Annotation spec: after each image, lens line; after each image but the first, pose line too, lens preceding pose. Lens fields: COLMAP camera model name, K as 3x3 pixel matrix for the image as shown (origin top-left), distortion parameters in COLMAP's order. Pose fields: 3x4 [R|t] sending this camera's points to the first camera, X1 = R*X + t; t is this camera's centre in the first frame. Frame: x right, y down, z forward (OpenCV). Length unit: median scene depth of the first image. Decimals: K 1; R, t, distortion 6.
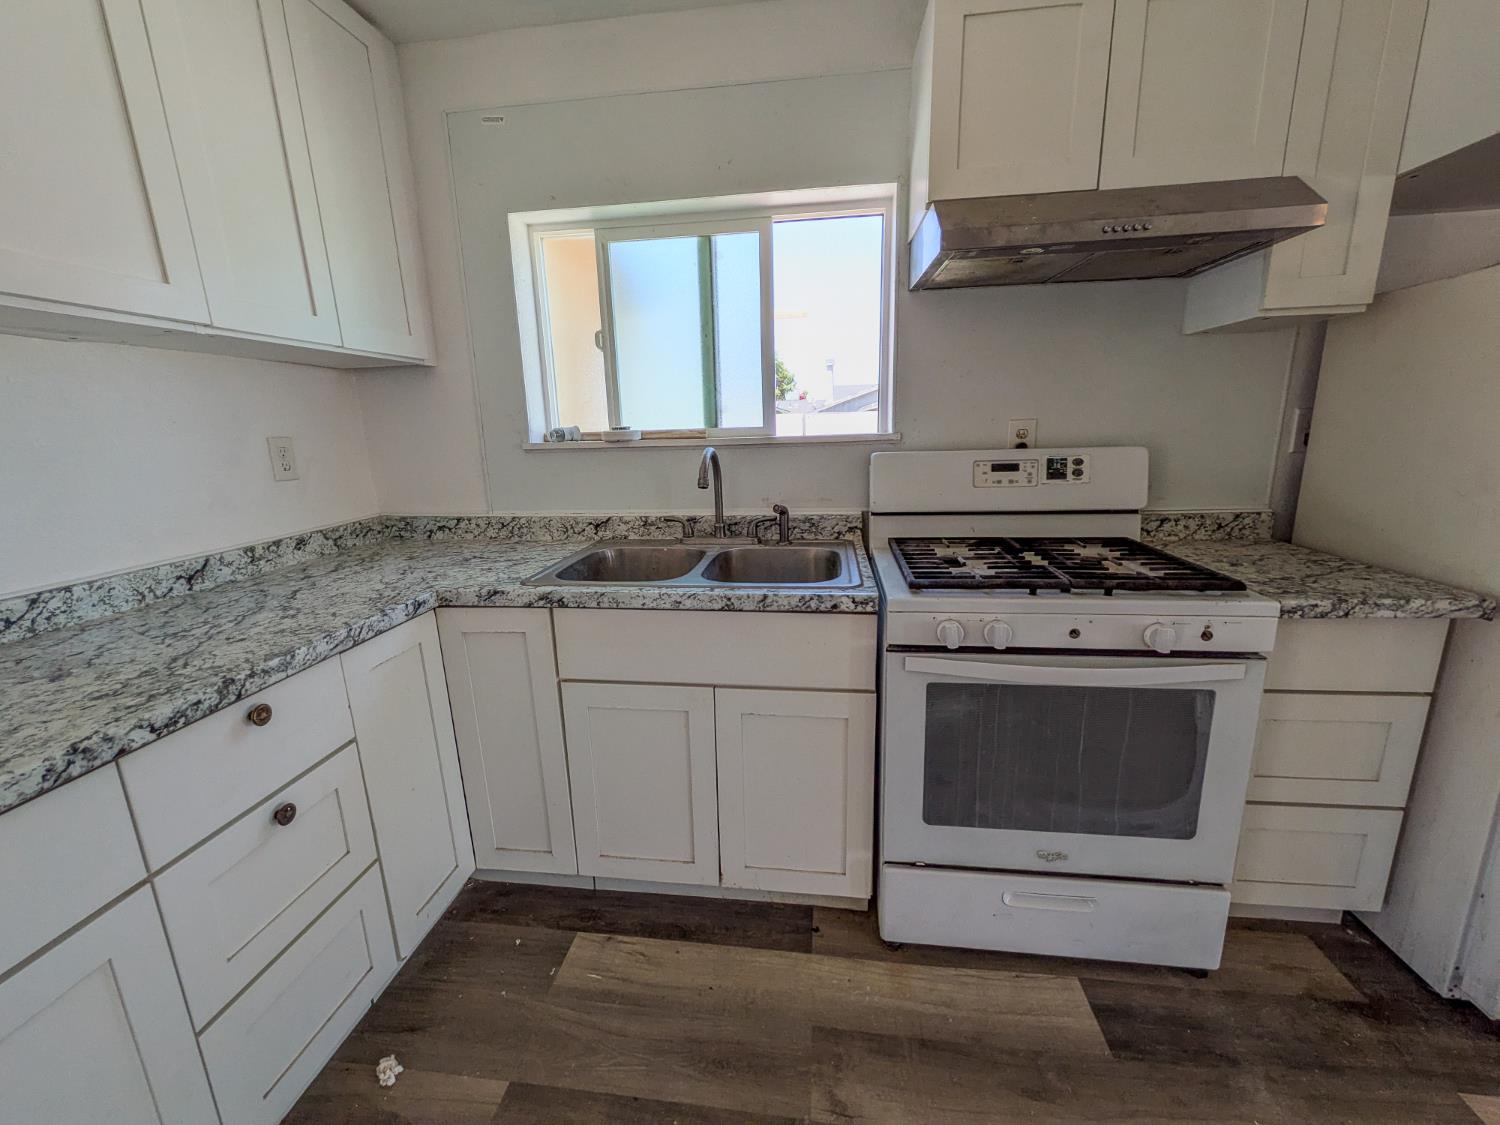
lens RADIAL K [[601.3, 0, 748.4], [0, 601.3, 555.8], [0, 0, 1]] dist [0.000457, 0.000212]
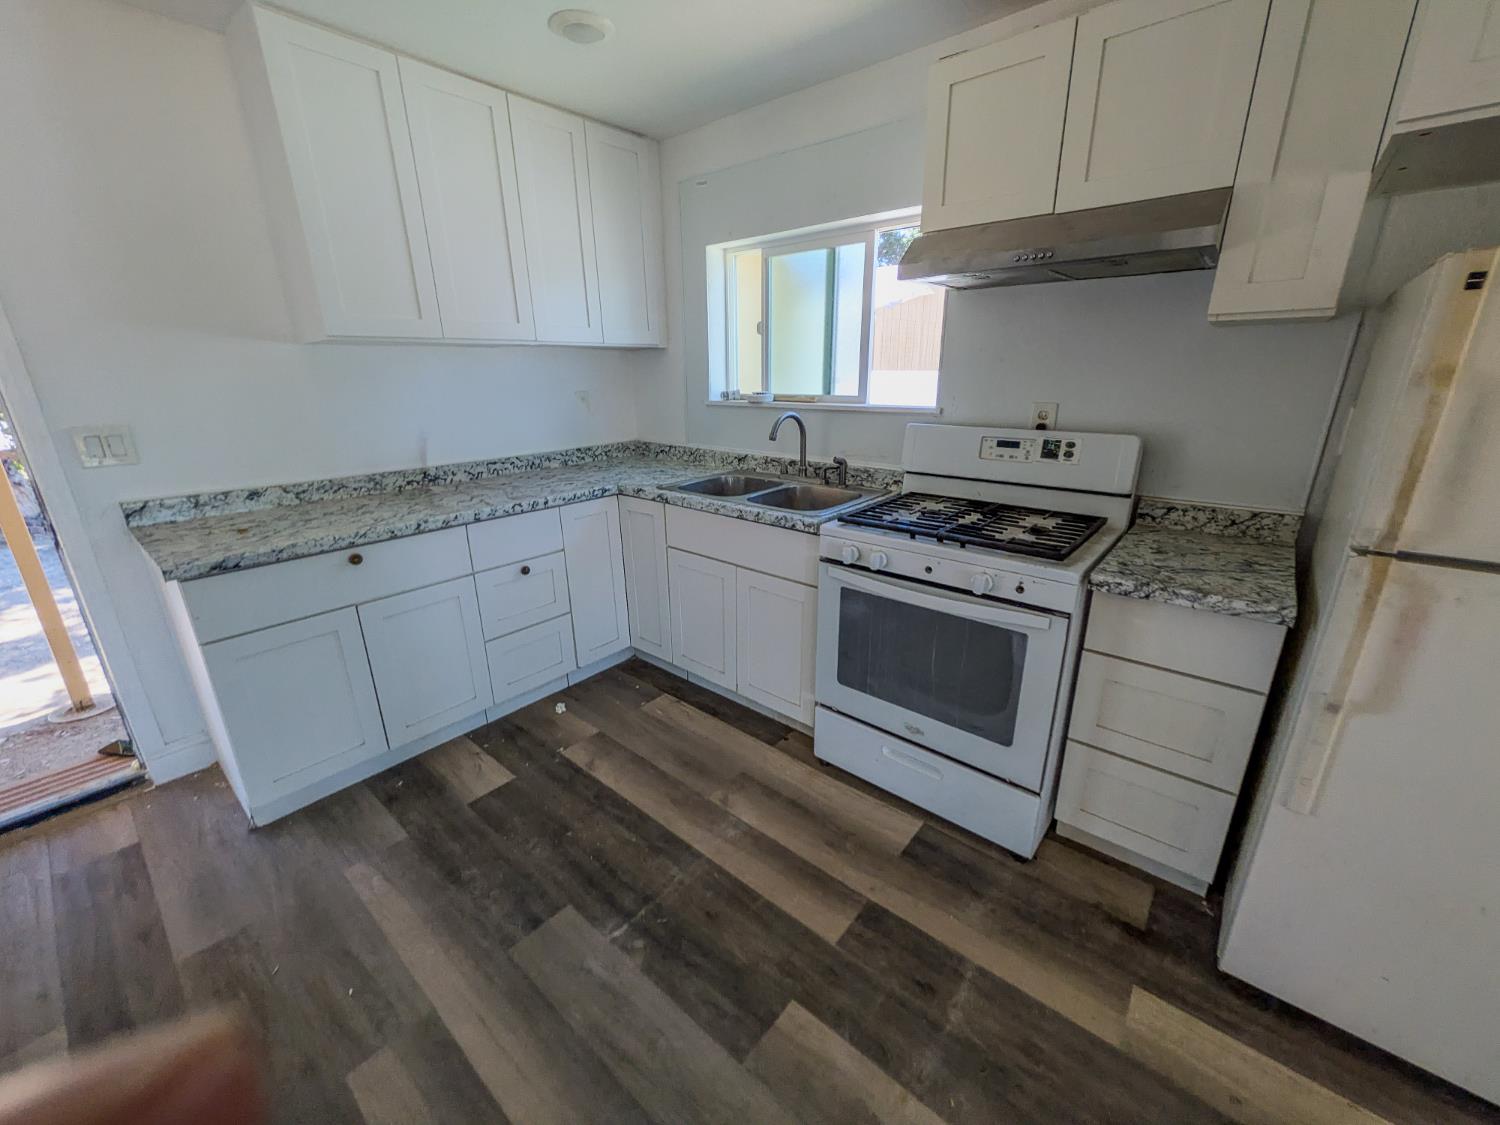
lens RADIAL K [[595.2, 0, 749.3], [0, 595.2, 557.7], [0, 0, 1]] dist [-0.000167, 0.001314]
pose [[0.839332, 0.185861, -0.510859, 0.664432], [-0.130863, 0.981183, 0.141968, -0.028735], [0.527632, -0.052306, 0.847861, -0.280145]]
